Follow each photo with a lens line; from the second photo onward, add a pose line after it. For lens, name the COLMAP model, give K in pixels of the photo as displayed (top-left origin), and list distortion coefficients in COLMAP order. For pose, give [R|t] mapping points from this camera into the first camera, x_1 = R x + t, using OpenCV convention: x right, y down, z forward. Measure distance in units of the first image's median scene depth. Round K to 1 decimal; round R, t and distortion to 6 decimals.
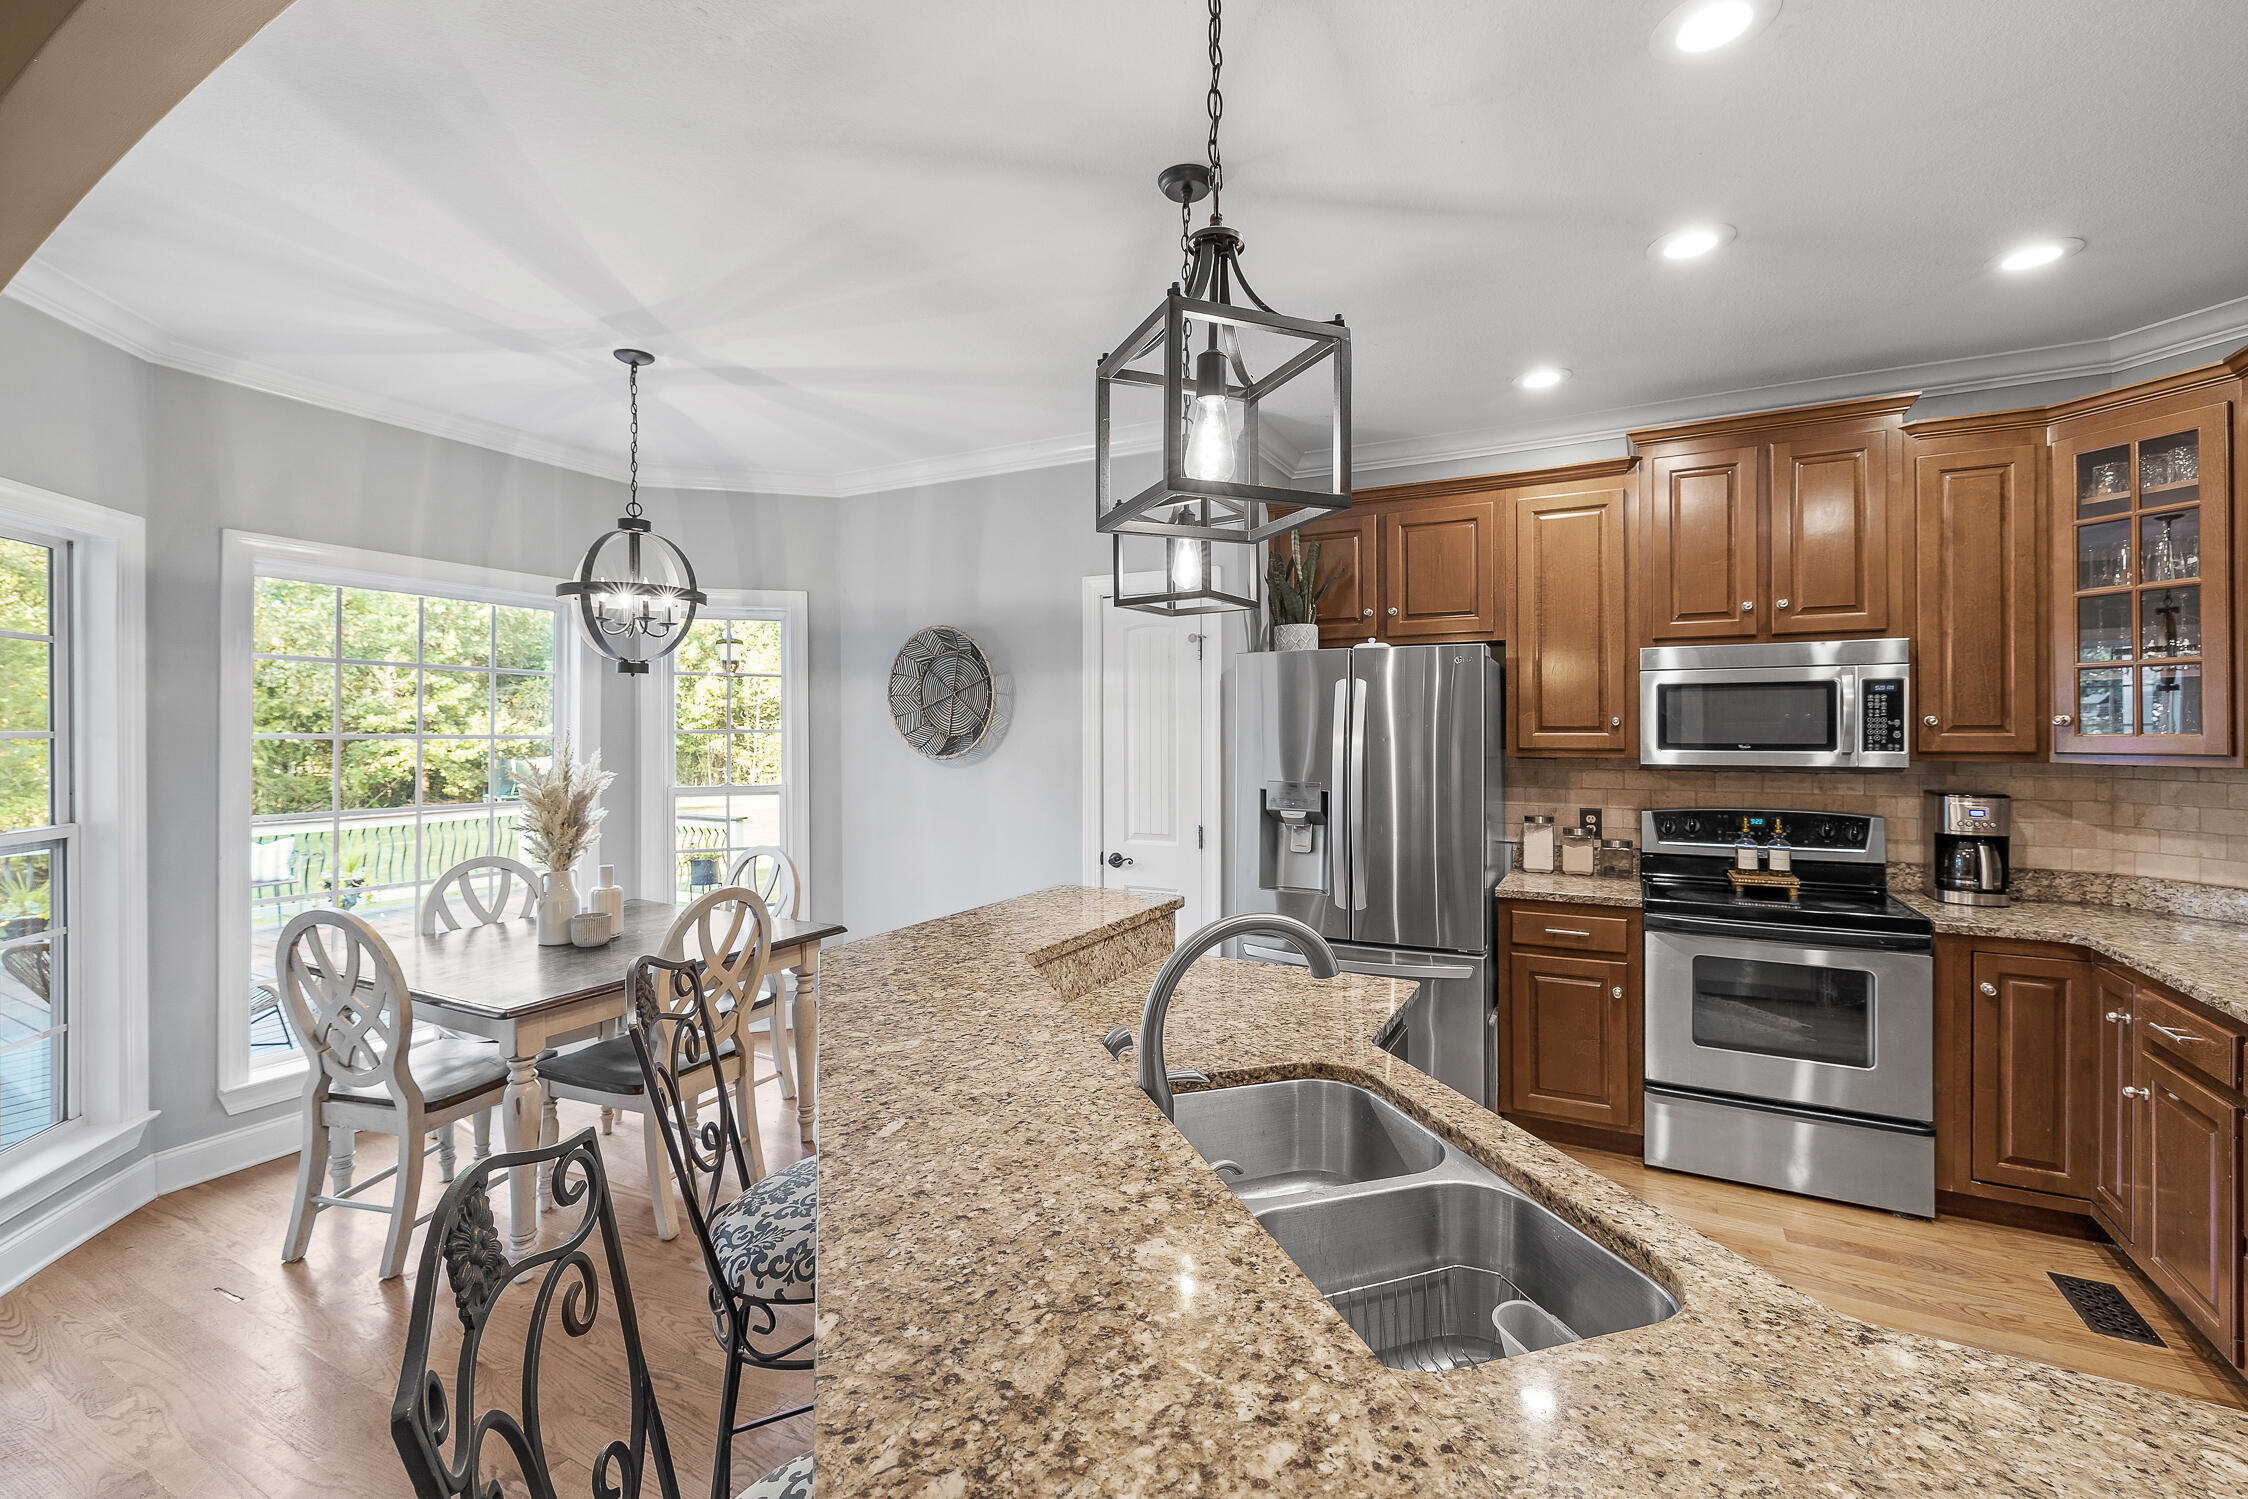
lens RADIAL K [[961.9, 0, 1119.1], [0, 961.9, 729.1], [0, 0, 1]] dist [0.001475, 0.000229]
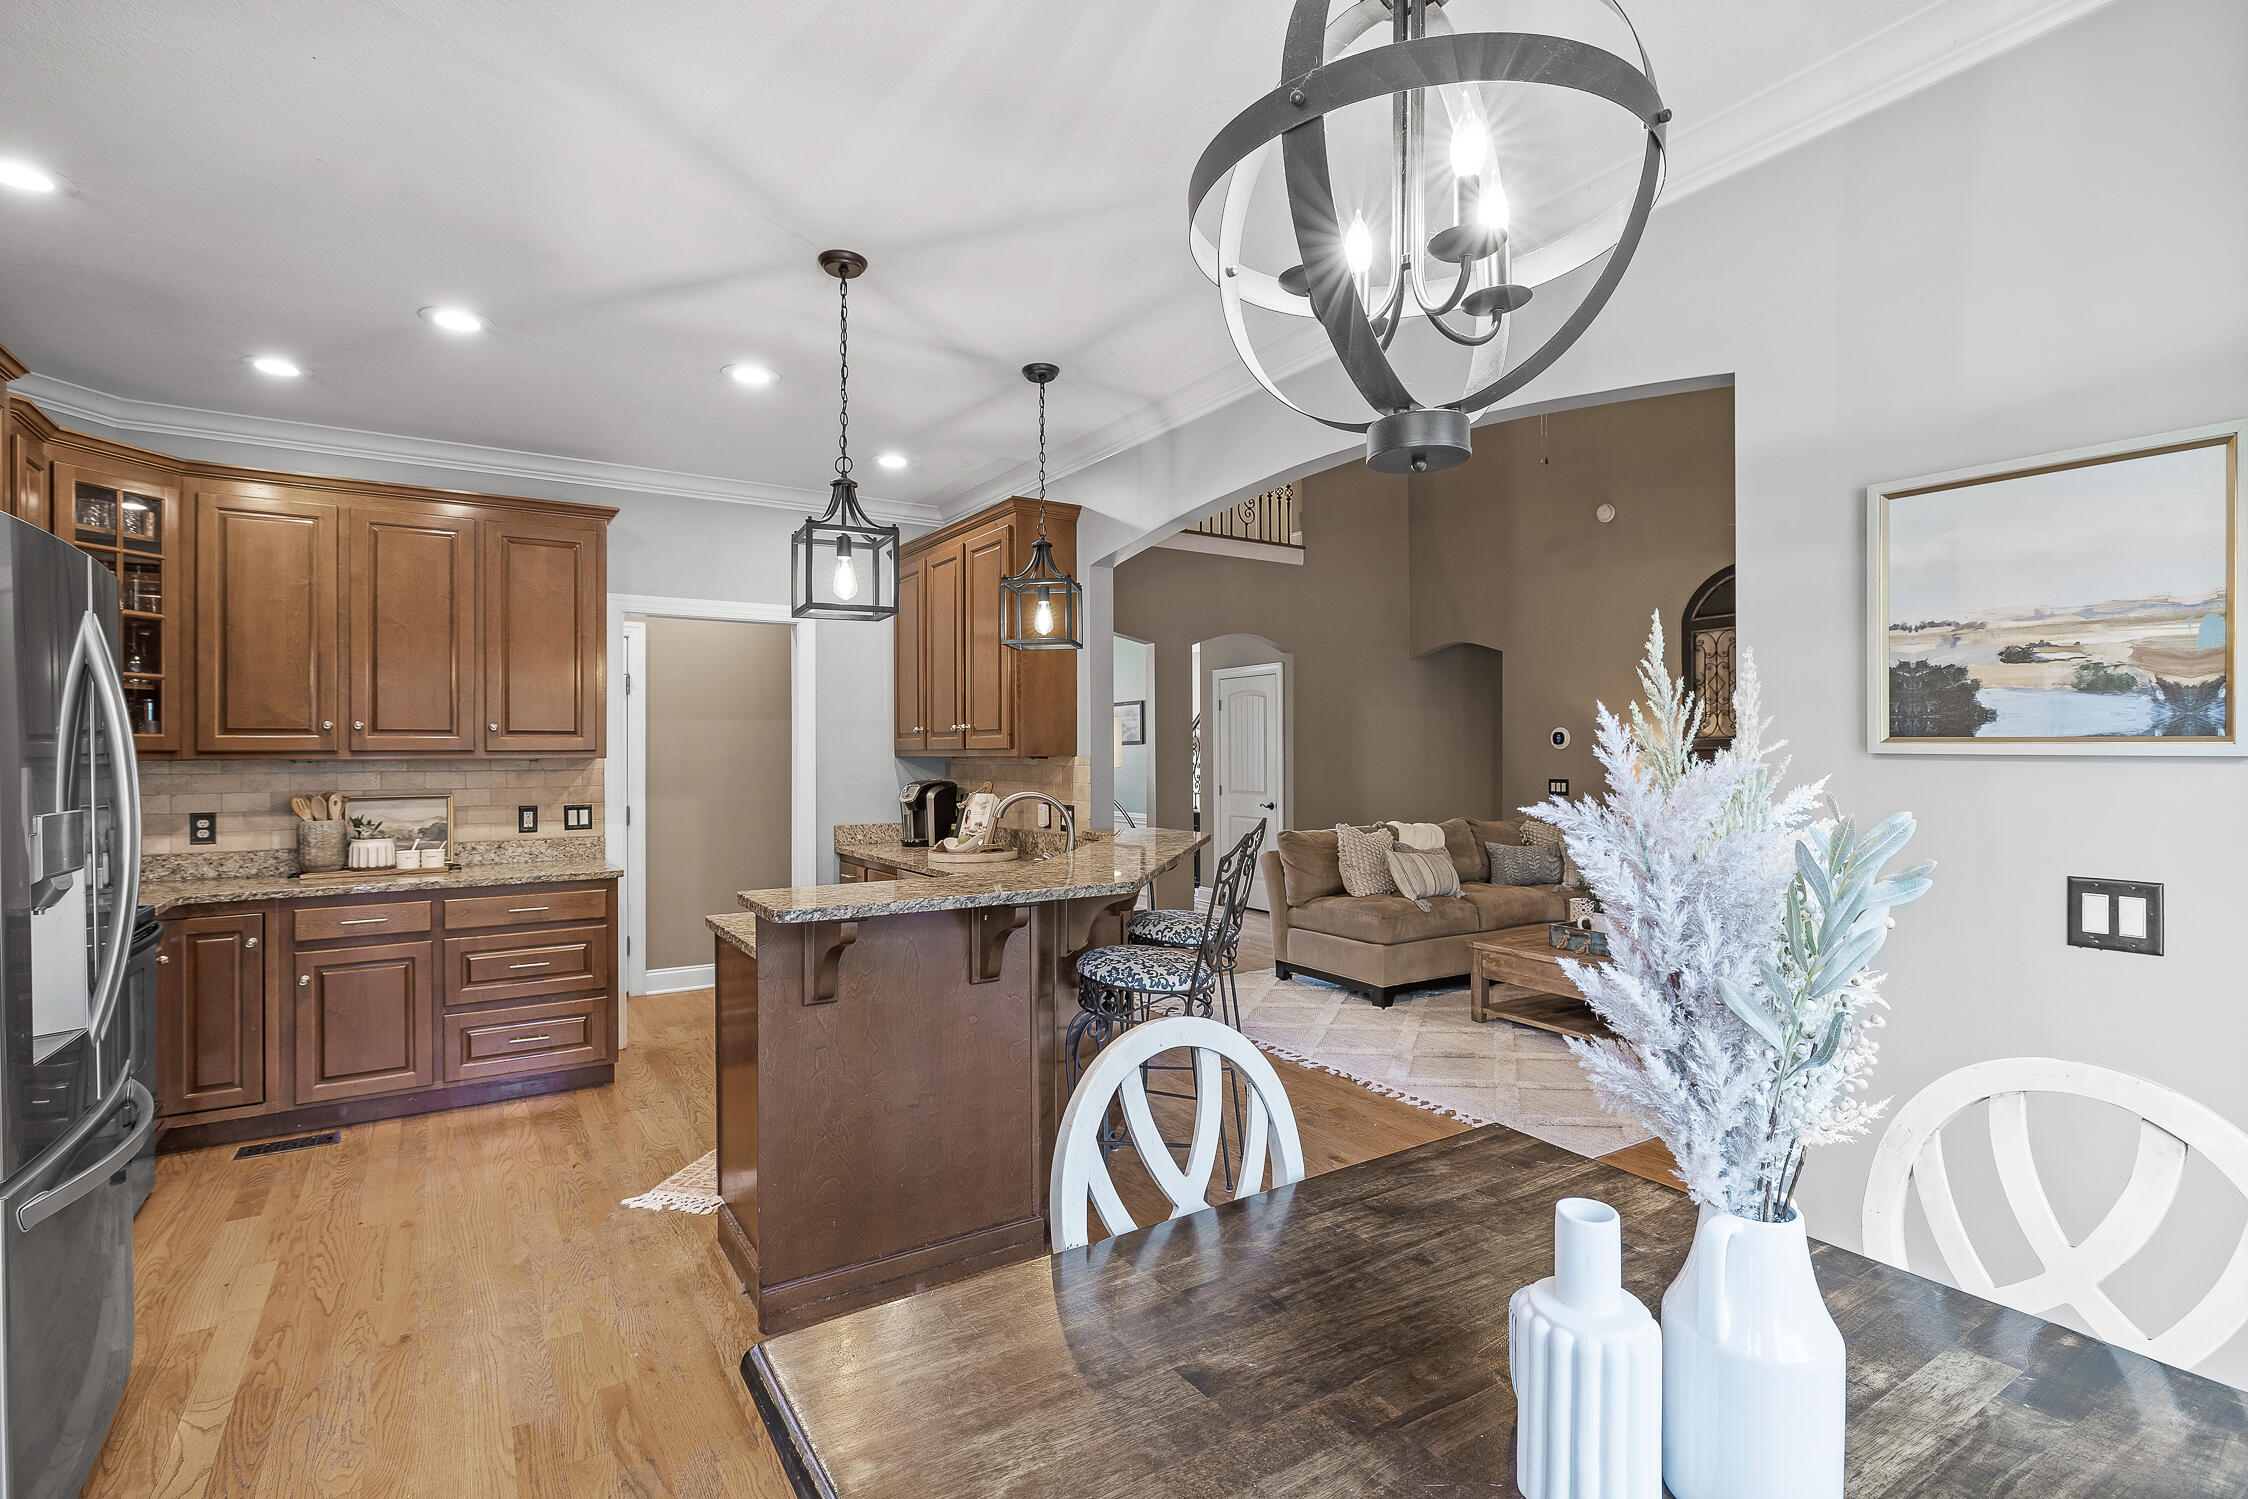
lens RADIAL K [[1048.3, 0, 1126.6], [0, 1048.3, 744.9], [0, 0, 1]] dist [-0.005650, 0.000313]
pose [[-0.876189, 0.009255, 0.481879, -0.585240], [0.007517, 0.999956, -0.005538, 0.030757], [-0.481909, -0.001230, -0.876220, 1.328669]]
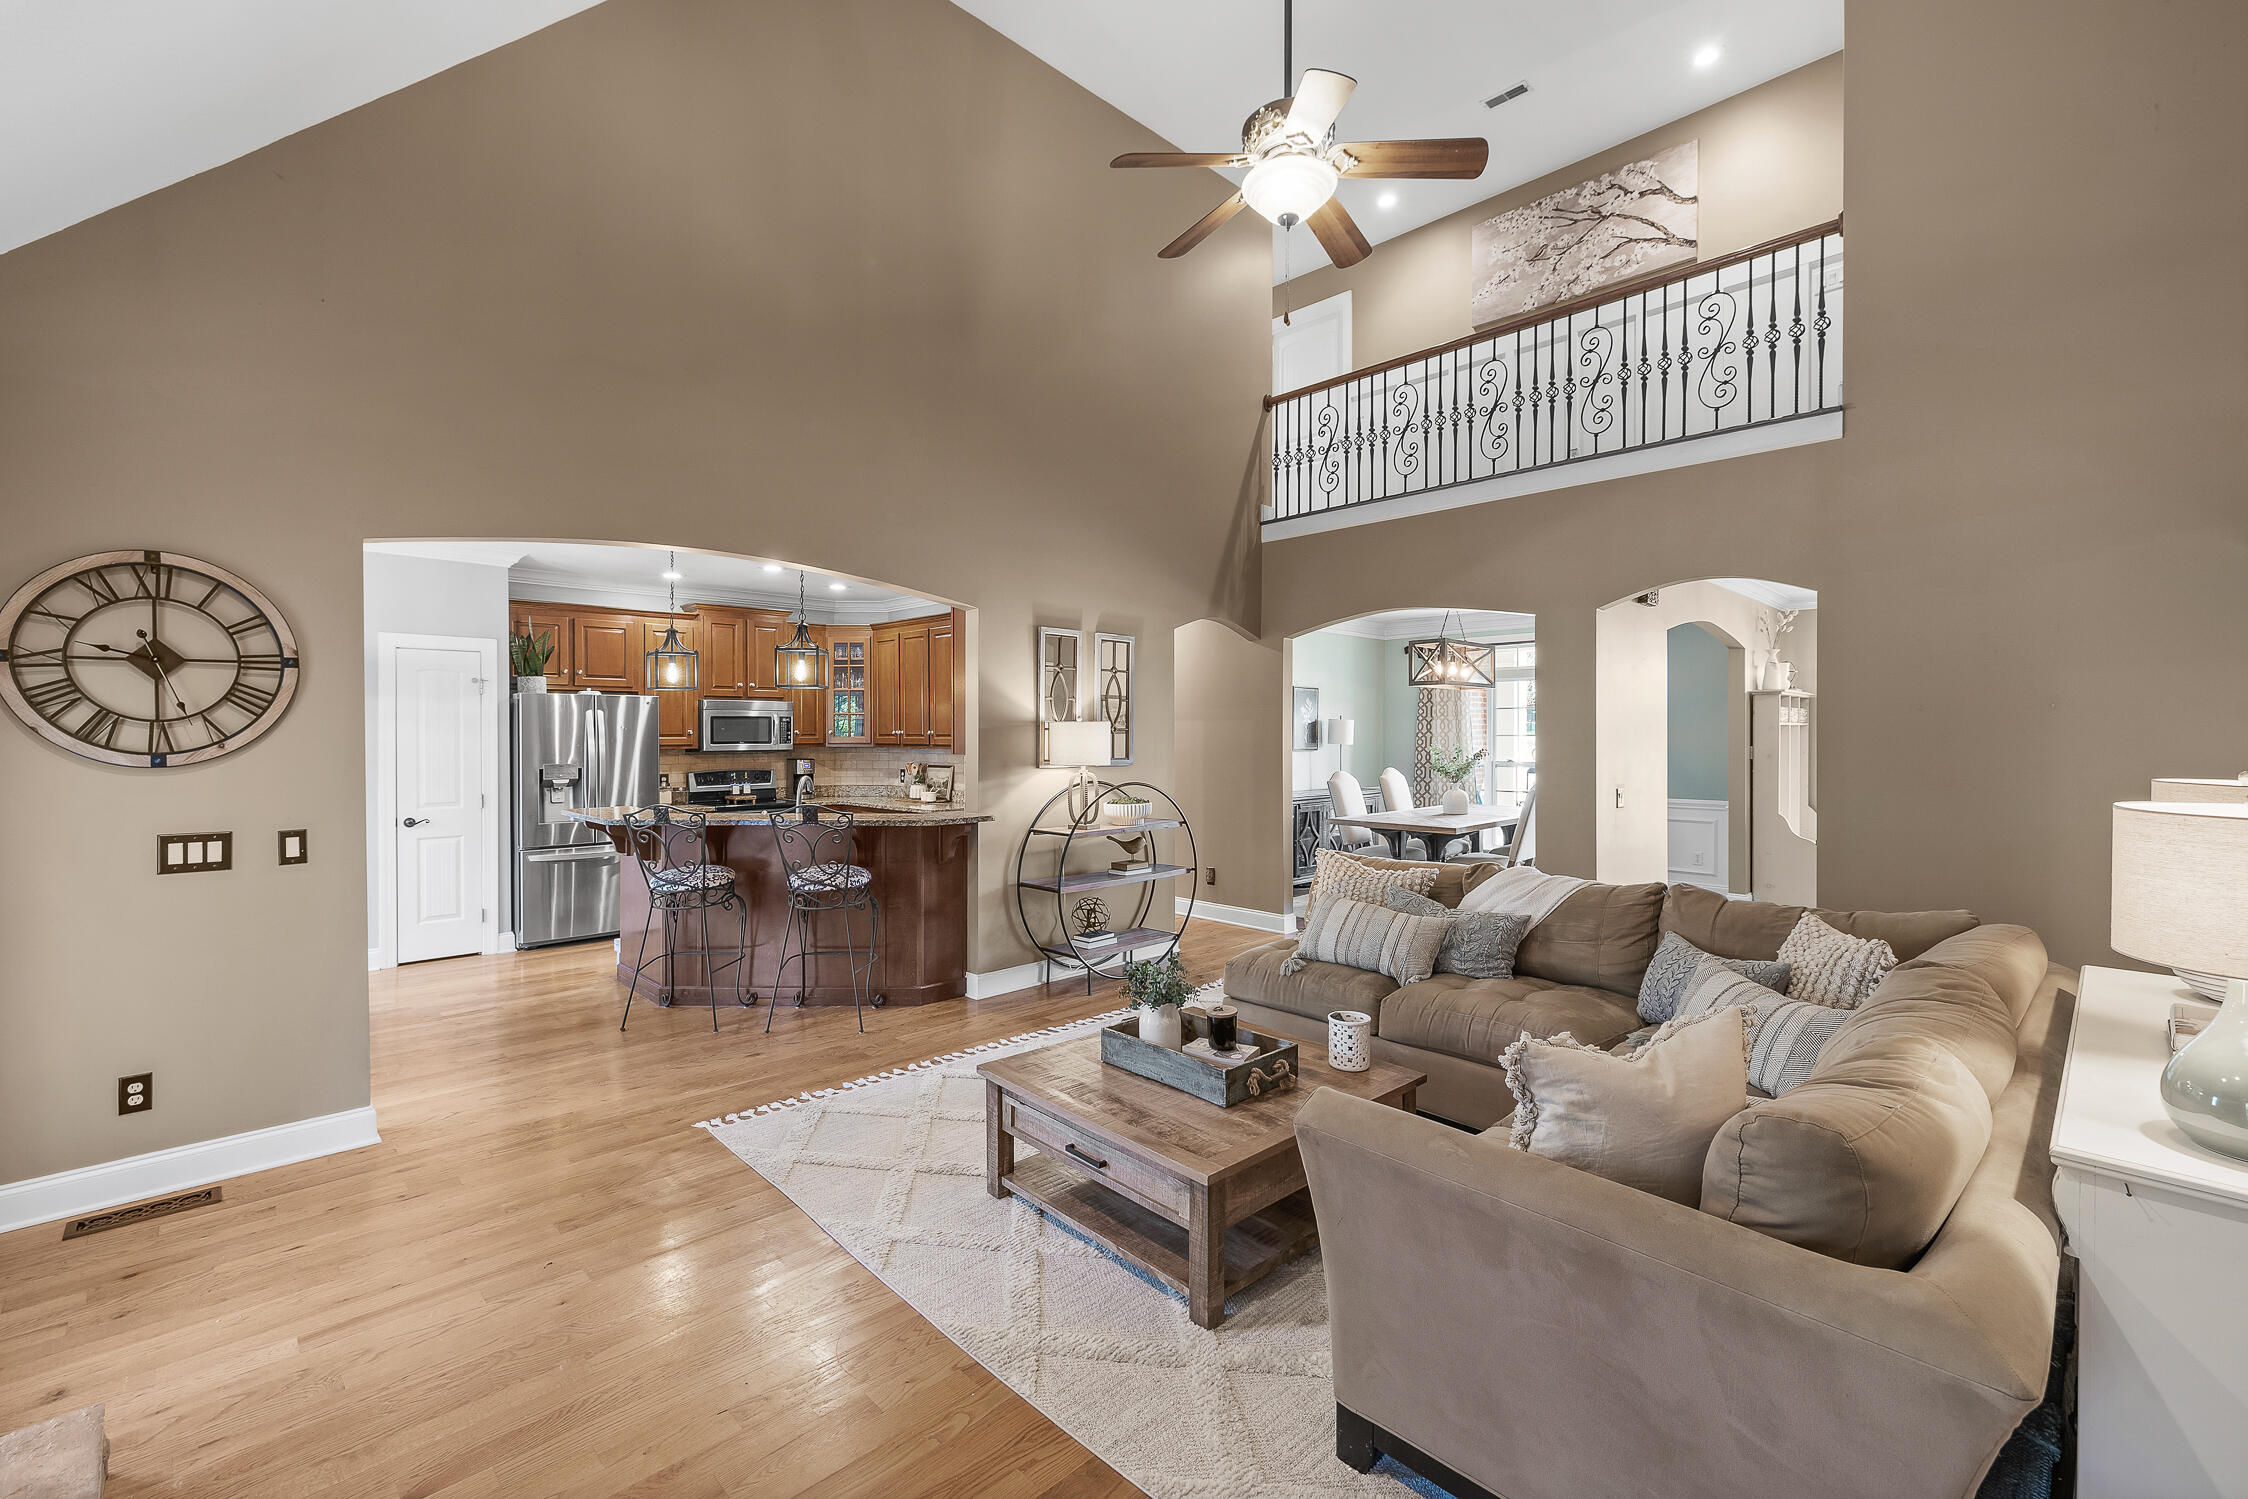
lens RADIAL K [[944.8, 0, 1124.0], [0, 944.8, 749.5], [0, 0, 1]] dist [0.000788, 0.000007]
pose [[0.296286, -0.014516, 0.954989, -1.379092], [0.002118, 0.999892, 0.014541, 0.002974], [-0.955097, -0.002285, 0.296285, -0.649729]]
